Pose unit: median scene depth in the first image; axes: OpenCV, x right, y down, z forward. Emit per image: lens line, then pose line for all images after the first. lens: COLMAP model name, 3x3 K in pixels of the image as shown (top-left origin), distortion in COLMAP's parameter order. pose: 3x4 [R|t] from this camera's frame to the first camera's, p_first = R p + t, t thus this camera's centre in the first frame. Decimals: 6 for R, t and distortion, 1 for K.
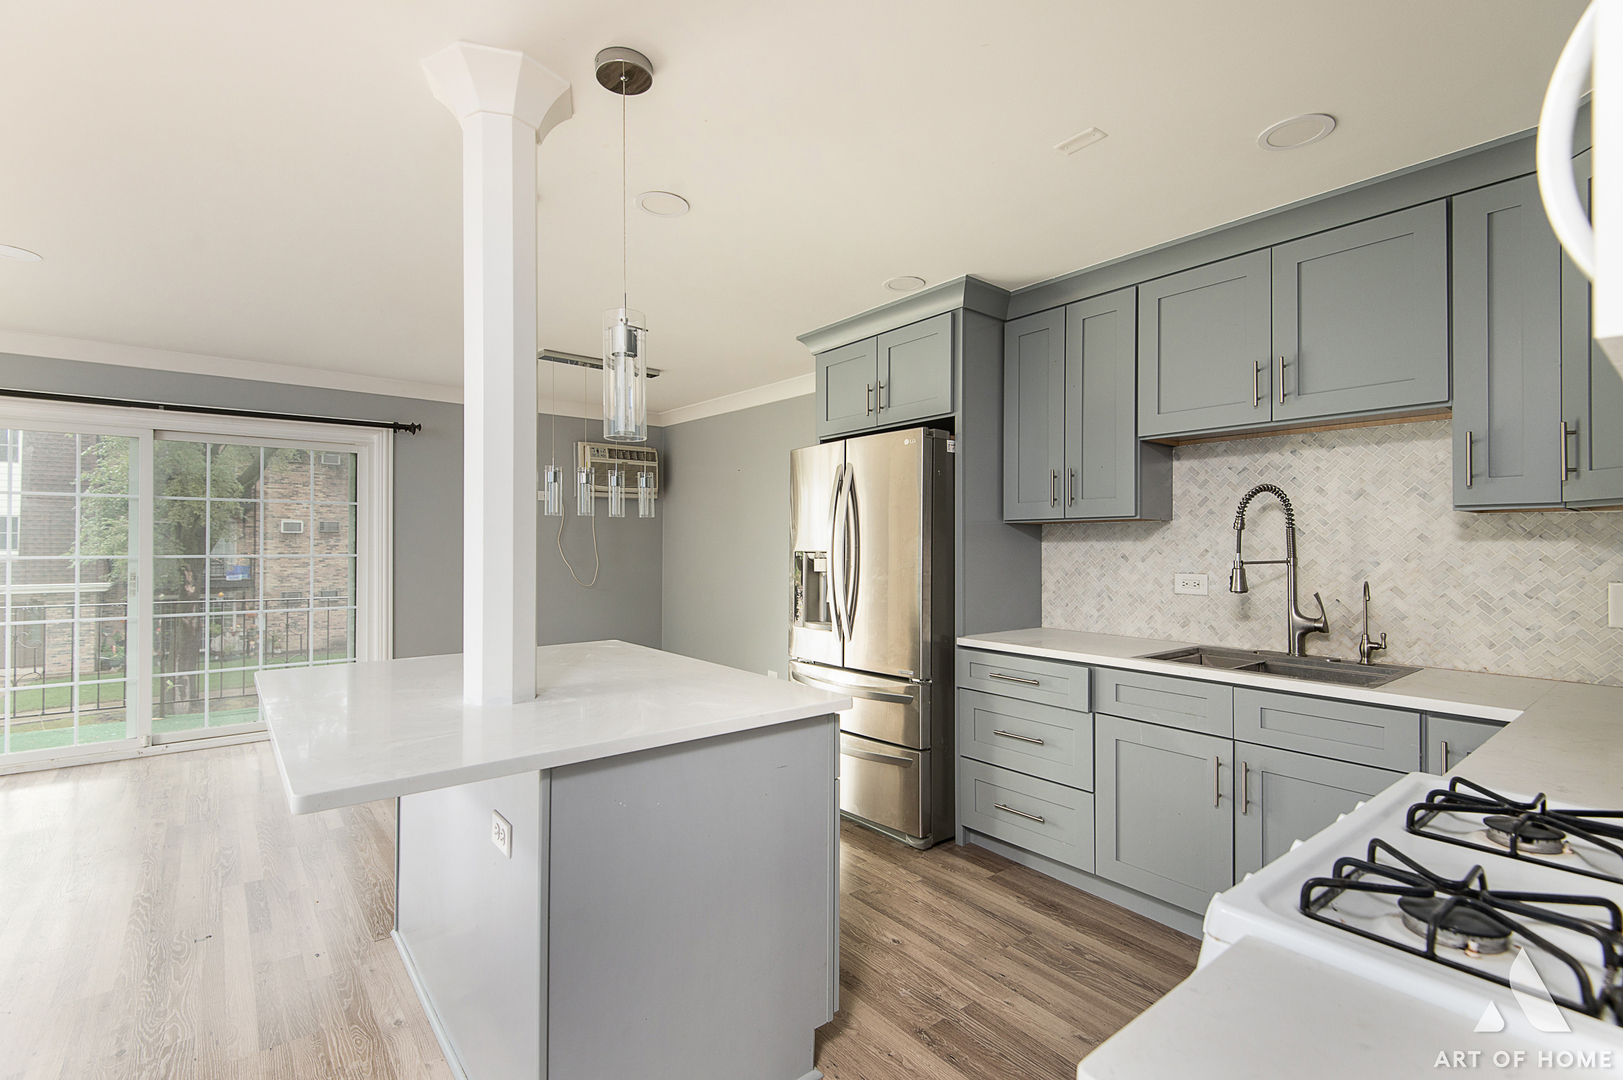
lens RADIAL K [[727.8, 0, 801.0], [0, 727.8, 538.2], [0, 0, 1]] dist [0.026497, -0.011743]
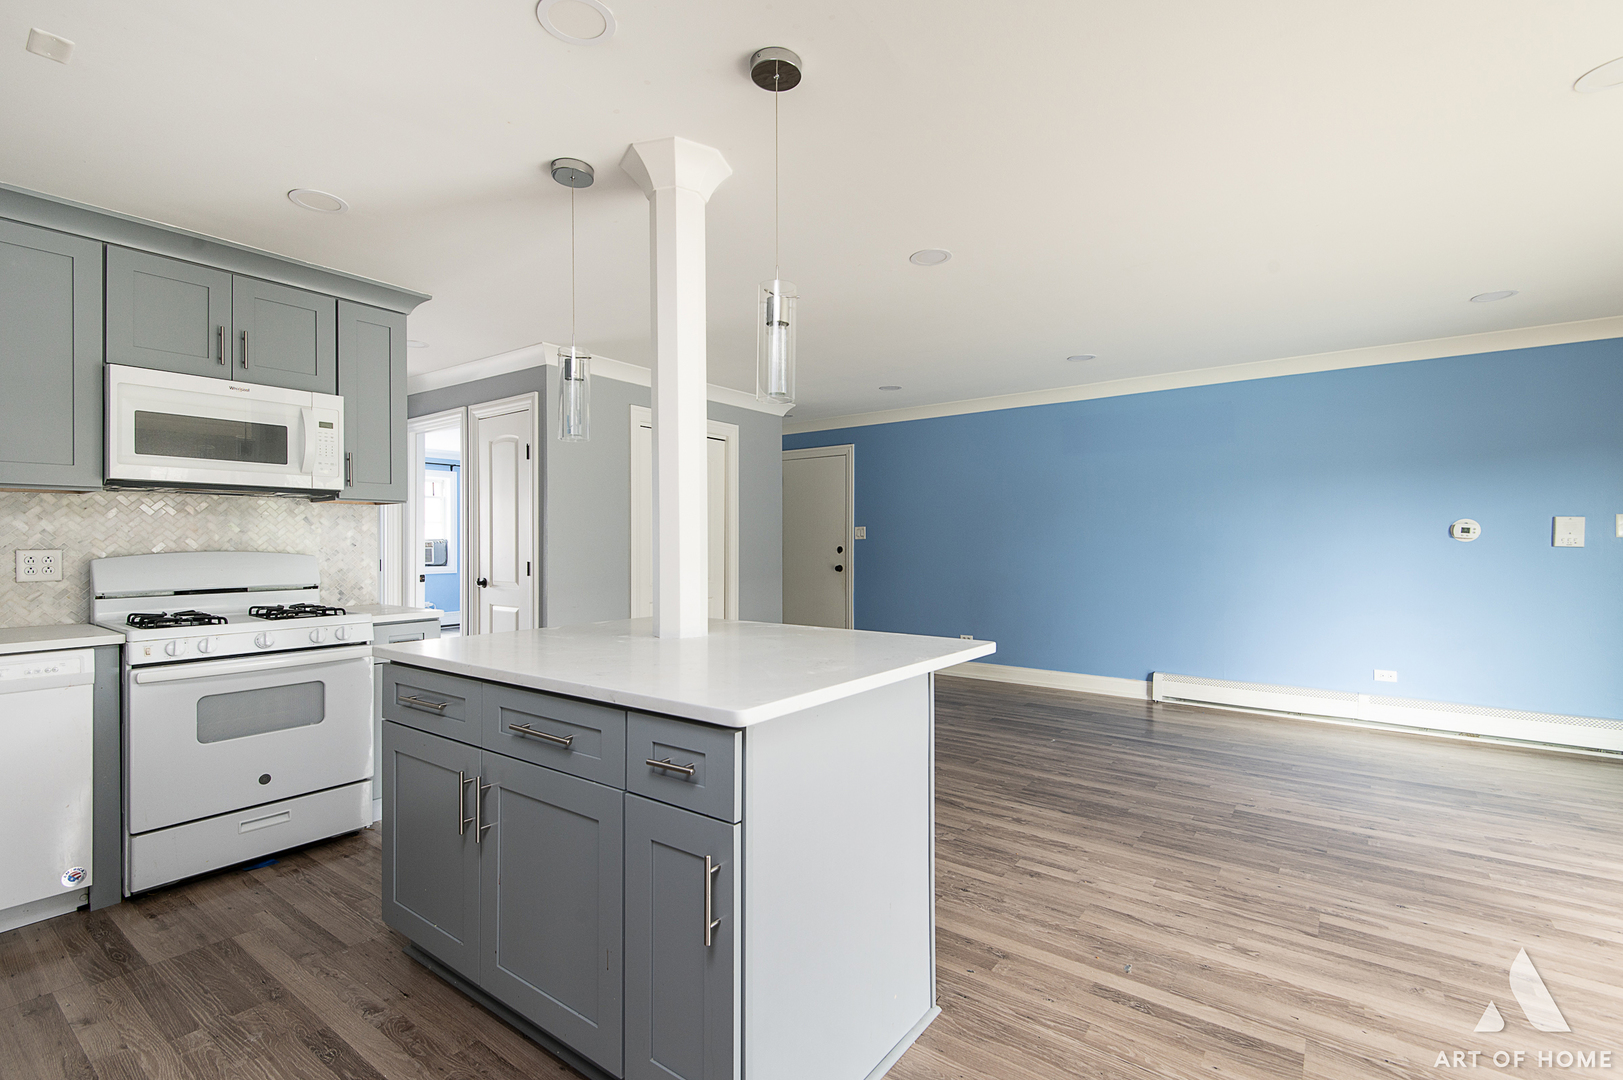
lens RADIAL K [[727.8, 0, 806.3], [0, 727.8, 537.0], [0, 0, 1]] dist [0.026497, -0.011743]
pose [[-0.967051, -0.003193, -0.254561, -0.179222], [0.001788, 0.999811, -0.019335, 0.042010], [0.254575, -0.019153, -0.966863, 1.397755]]
